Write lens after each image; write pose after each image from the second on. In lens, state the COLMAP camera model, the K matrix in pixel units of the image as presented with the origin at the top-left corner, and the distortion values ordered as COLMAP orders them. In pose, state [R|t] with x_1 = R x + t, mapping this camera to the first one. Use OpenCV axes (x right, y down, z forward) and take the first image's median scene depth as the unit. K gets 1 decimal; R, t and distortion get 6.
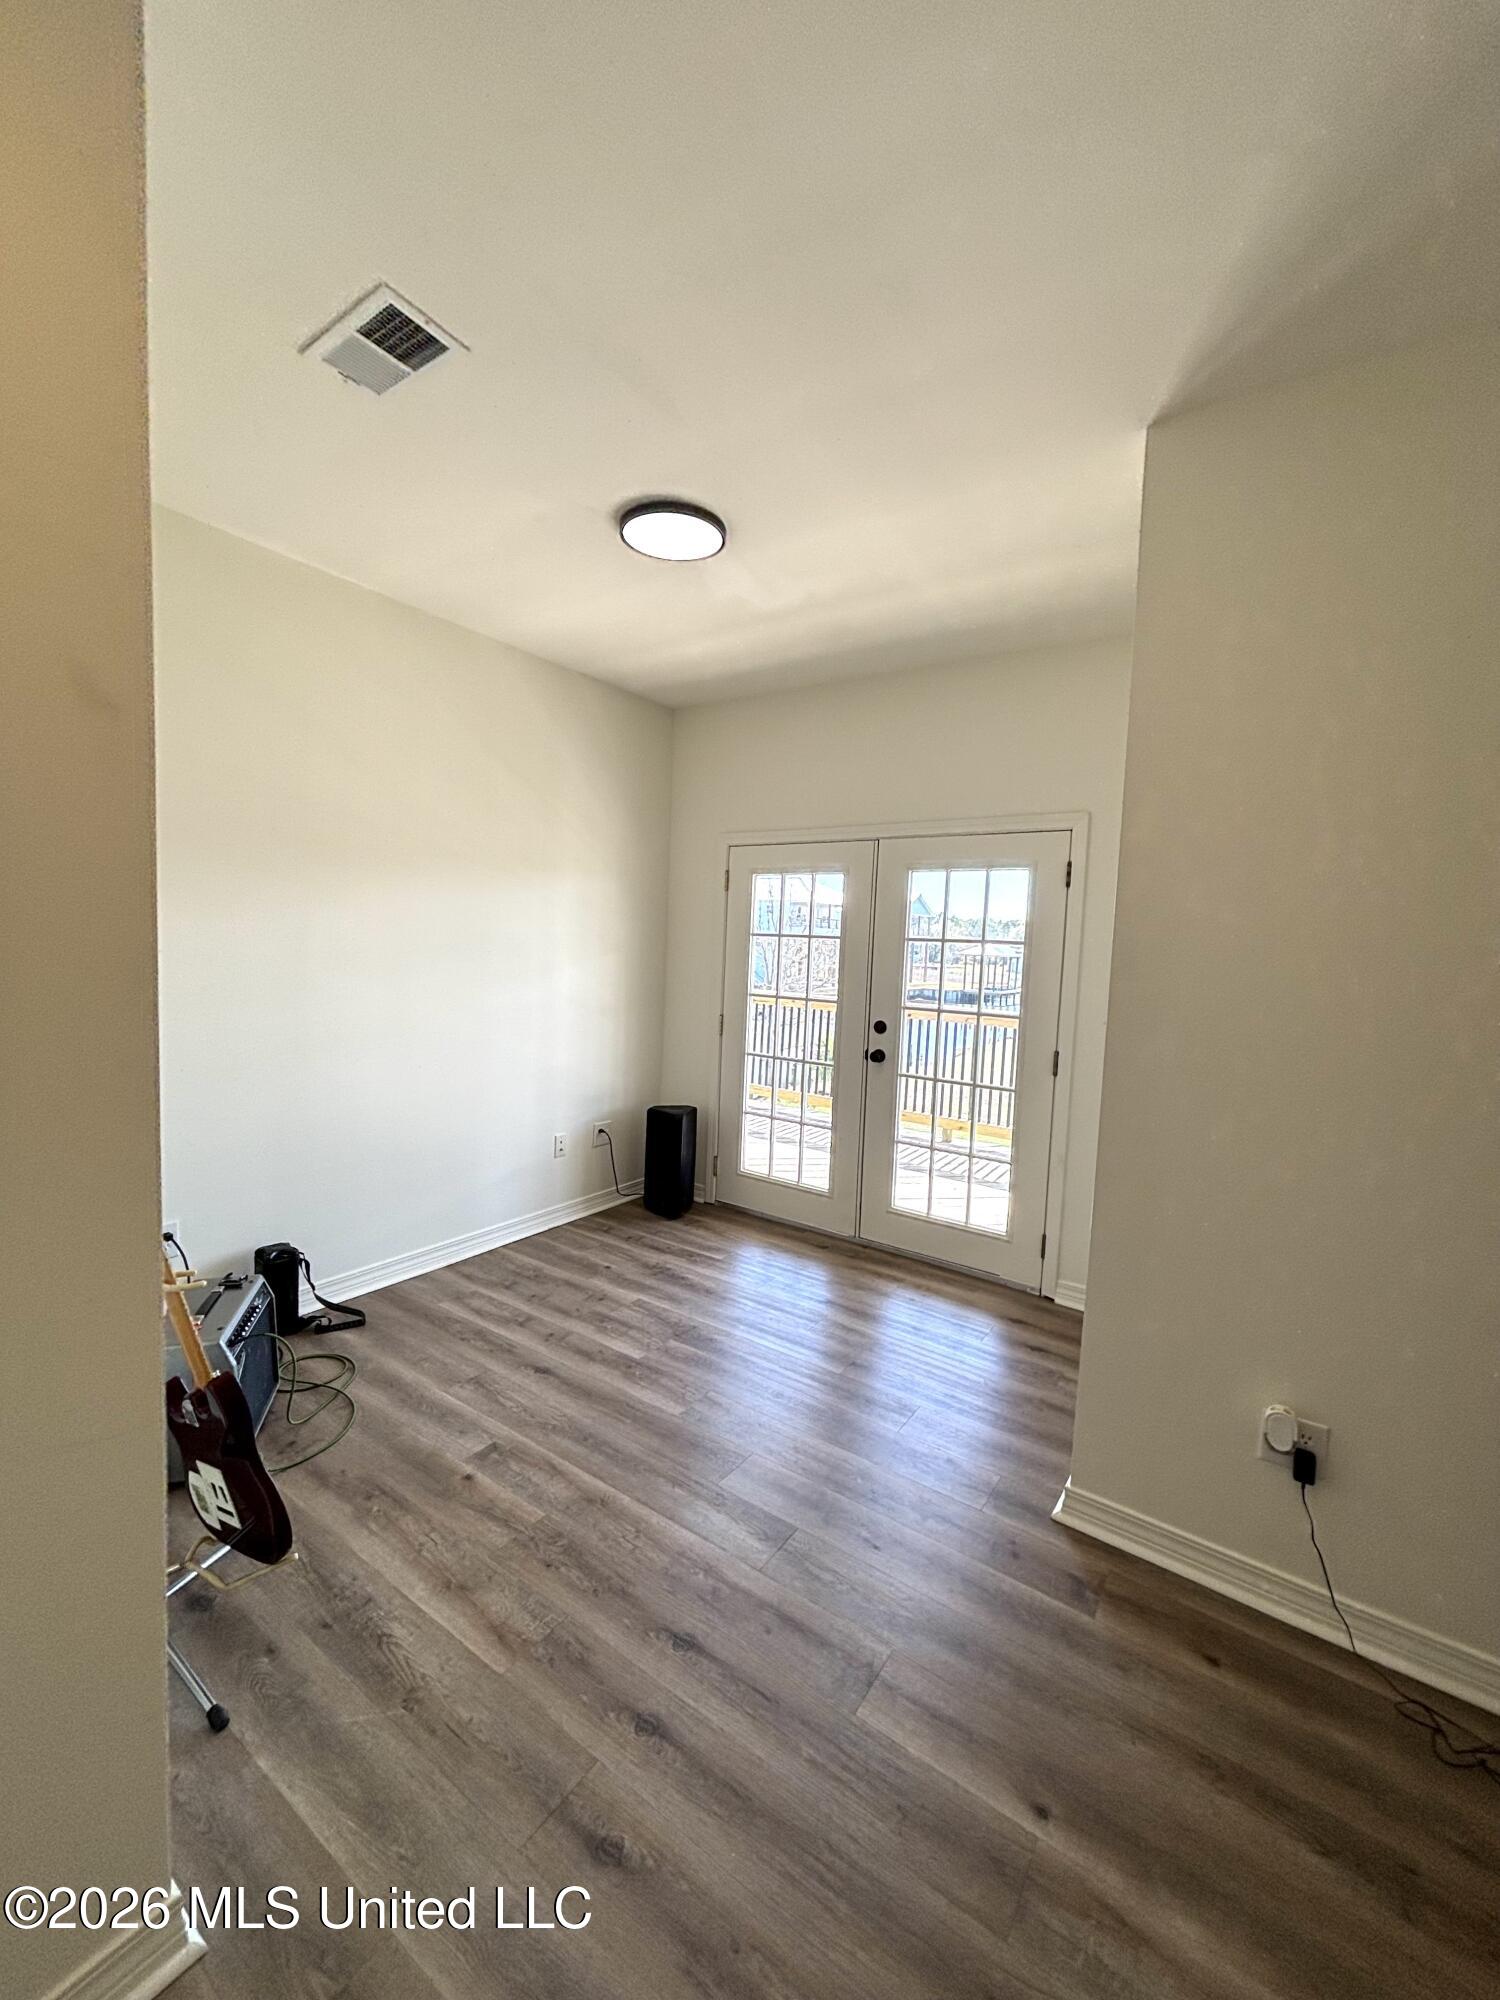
lens RADIAL K [[803.1, 0, 753.3], [0, 803.1, 996.3], [0, 0, 1]] dist [-0.000859, 0.000468]
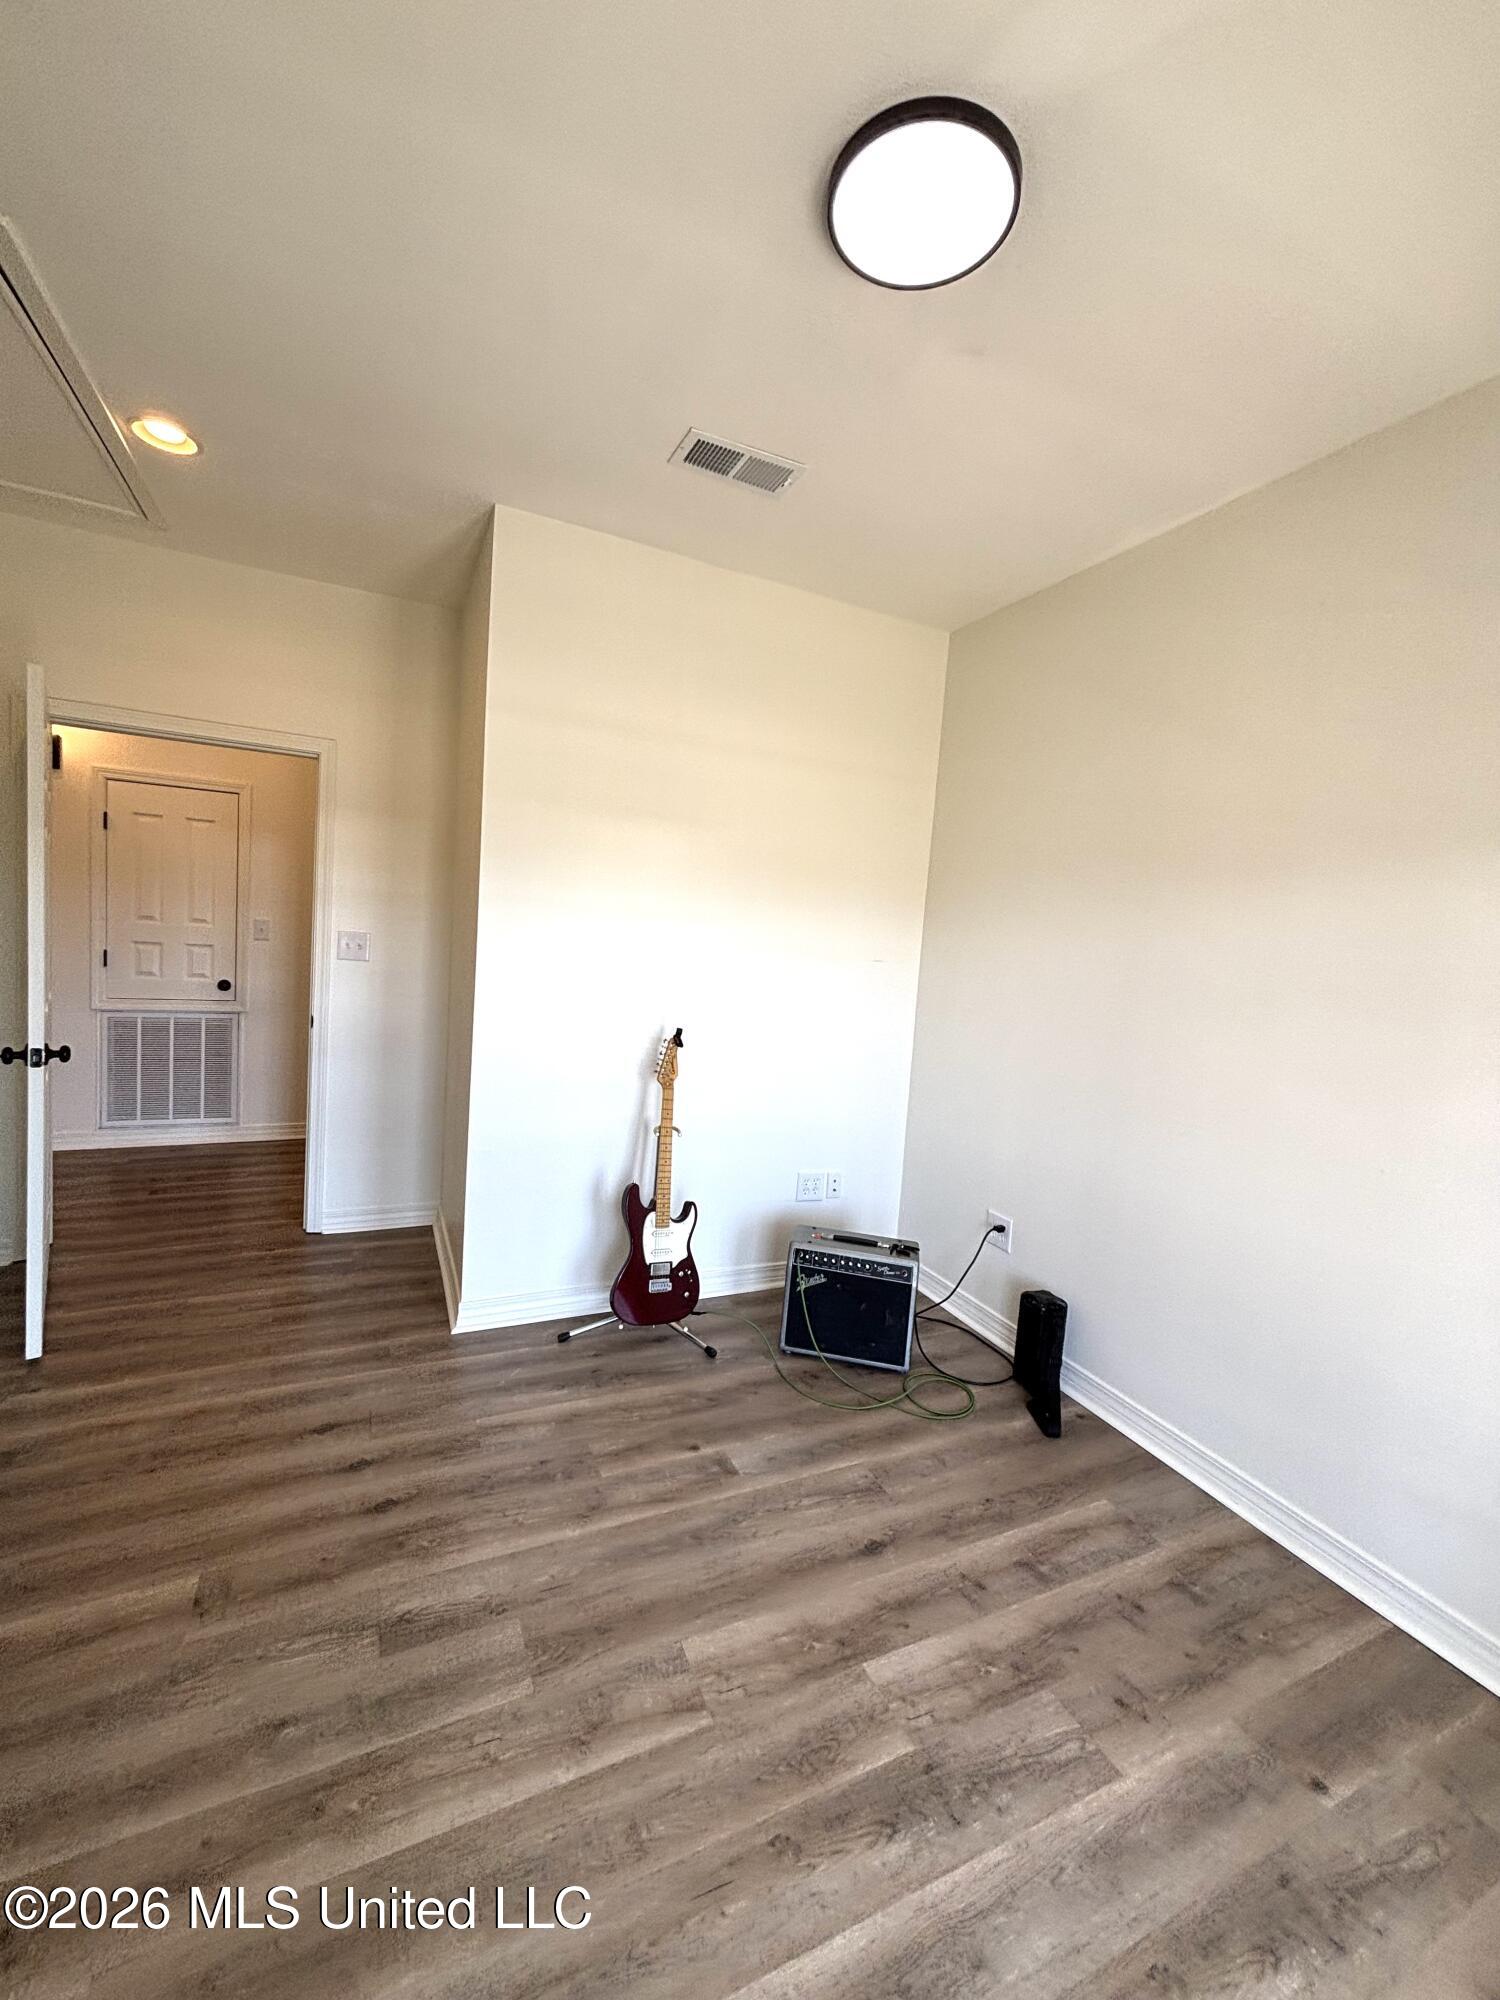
lens RADIAL K [[803.1, 0, 749.8], [0, 803.1, 998.9], [0, 0, 1]] dist [-0.000859, 0.000468]
pose [[-0.494678, -0.007657, -0.869042, 0.390725], [-0.150275, 0.985652, 0.076856, -0.046391], [0.855985, 0.168614, -0.488732, 1.117594]]
